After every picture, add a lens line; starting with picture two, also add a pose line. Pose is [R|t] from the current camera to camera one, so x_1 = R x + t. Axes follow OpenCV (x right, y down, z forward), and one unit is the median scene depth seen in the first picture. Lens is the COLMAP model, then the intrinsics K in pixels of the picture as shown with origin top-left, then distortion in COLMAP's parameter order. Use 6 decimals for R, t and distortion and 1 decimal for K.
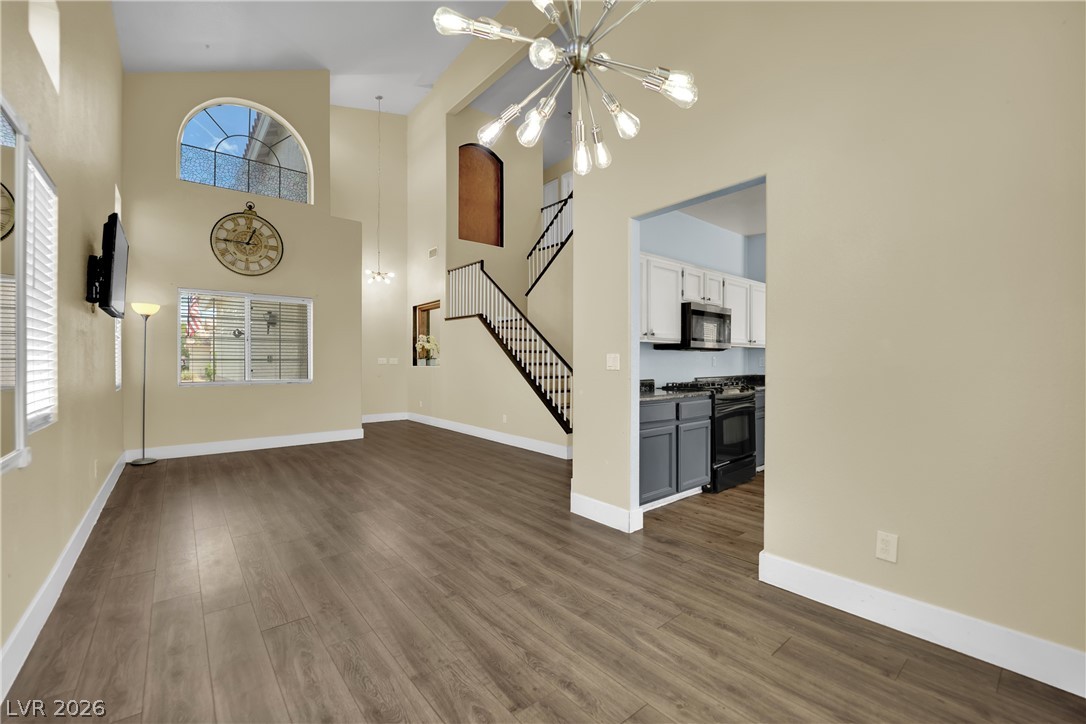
lens RADIAL K [[446.9, 0, 537.9], [0, 446.9, 365.7], [0, 0, 1]] dist [-0.019402, -0.000521]
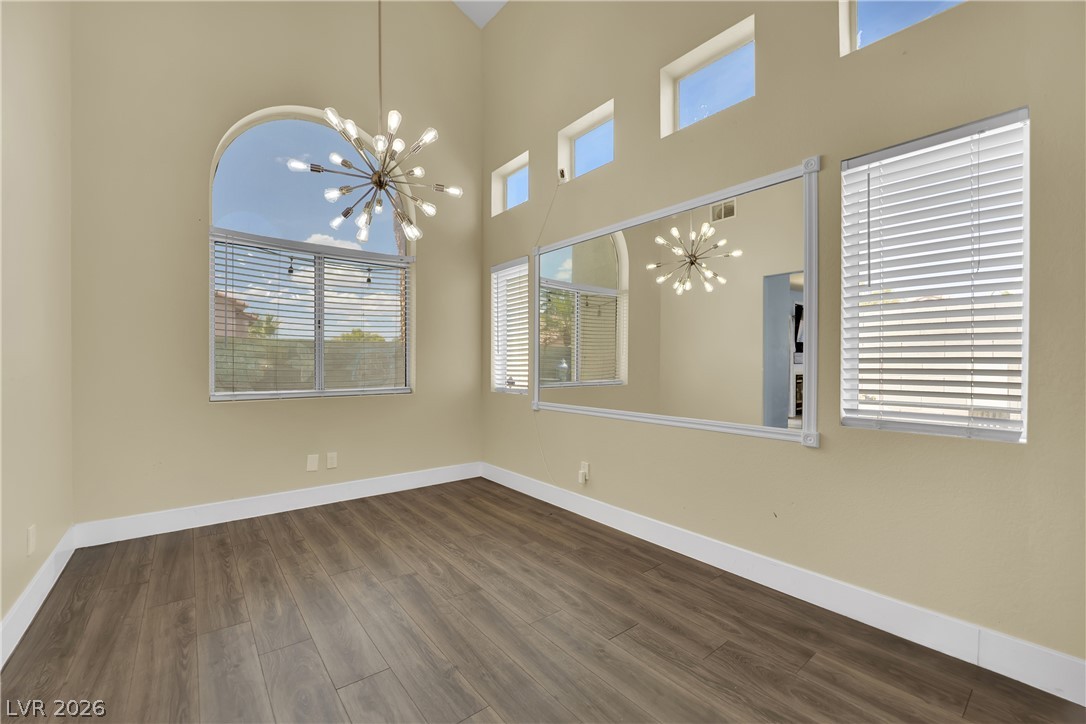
lens RADIAL K [[446.9, 0, 537.9], [0, 446.9, 365.7], [0, 0, 1]] dist [-0.019402, -0.000521]
pose [[-0.999851, 0.000505, 0.017255, -0.337506], [0.000760, 0.999890, 0.014807, -0.004829], [-0.017246, 0.014818, -0.999741, 1.647312]]
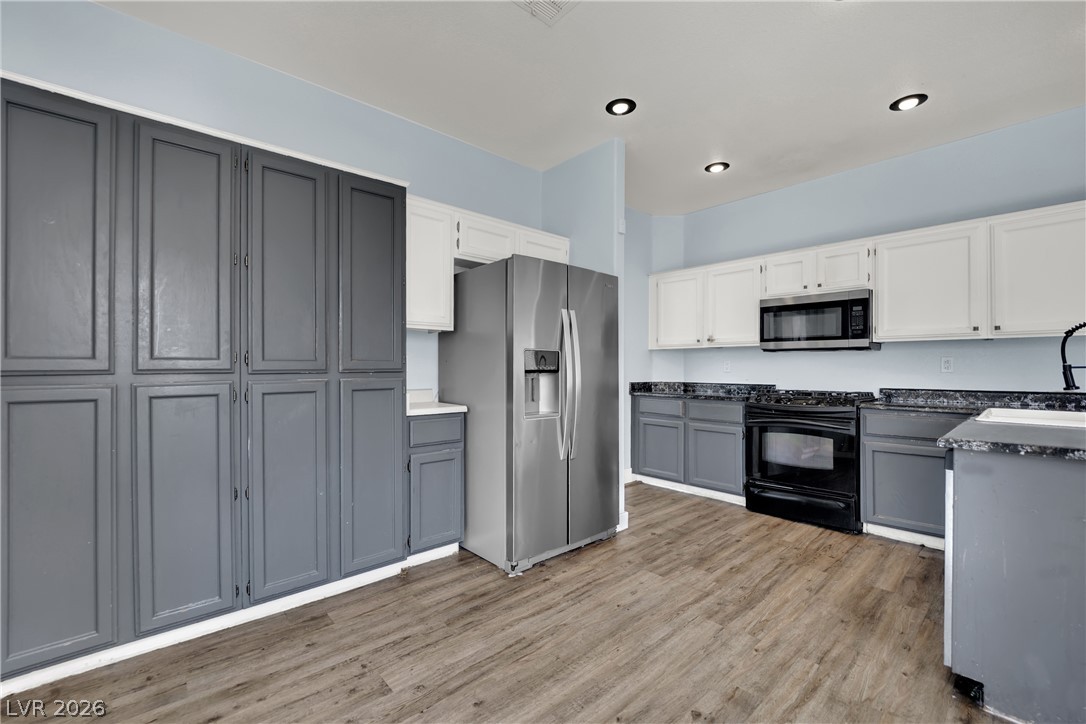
lens RADIAL K [[450.0, 0, 534.8], [0, 450.0, 369.2], [0, 0, 1]] dist [-0.016975, -0.000708]
pose [[0.037523, 0.006457, -0.999275, 2.191405], [-0.007500, 0.999953, 0.006180, -0.005037], [0.999268, 0.007263, 0.037569, 0.892205]]
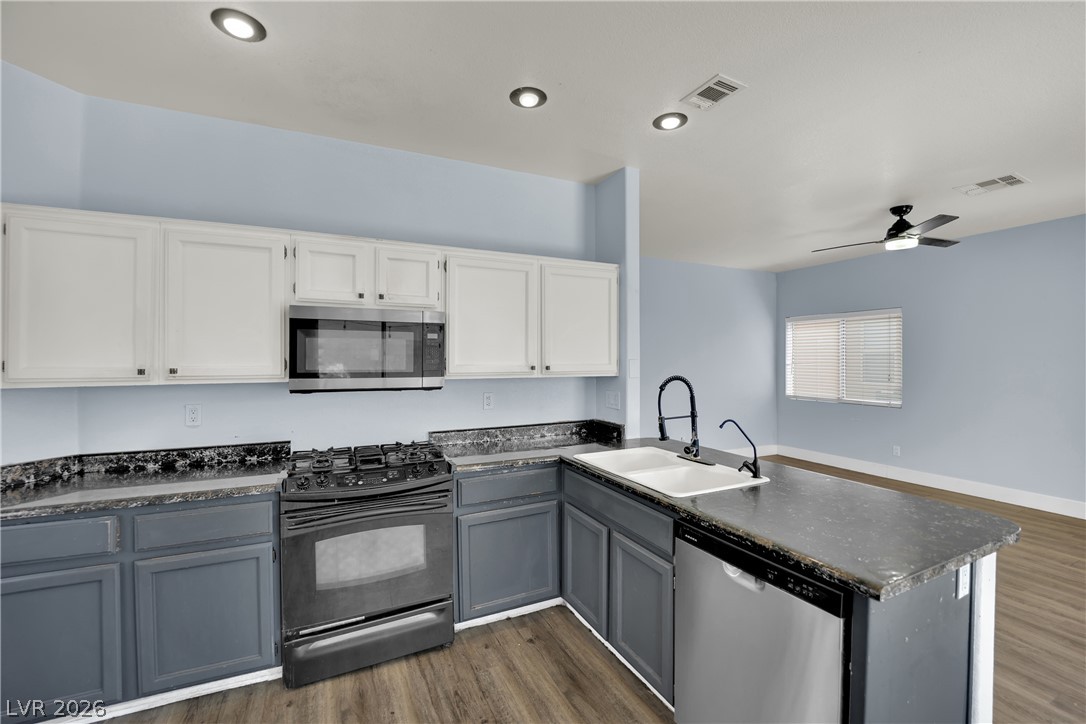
lens RADIAL K [[448.4, 0, 541.6], [0, 448.4, 358.9], [0, 0, 1]] dist [-0.016865, -0.000550]
pose [[0.969592, 0.001989, -0.244718, 1.337857], [-0.003478, 0.999978, -0.005654, -0.135774], [0.244701, 0.006333, 0.969578, 0.994097]]
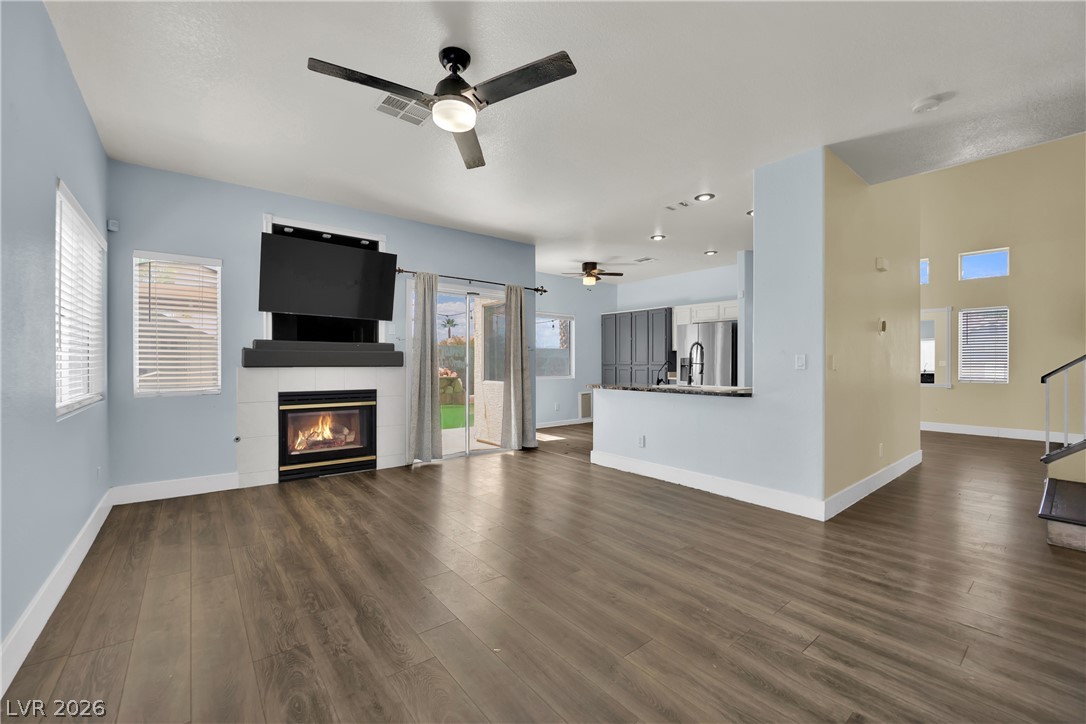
lens RADIAL K [[442.0, 0, 537.8], [0, 442.0, 364.3], [0, 0, 1]] dist [-0.026079, 0.003081]
pose [[-0.999830, 0.000202, 0.018417, 2.032499], [0.000364, 0.999961, 0.008808, -0.025940], [-0.018414, 0.008813, -0.999792, 3.924727]]
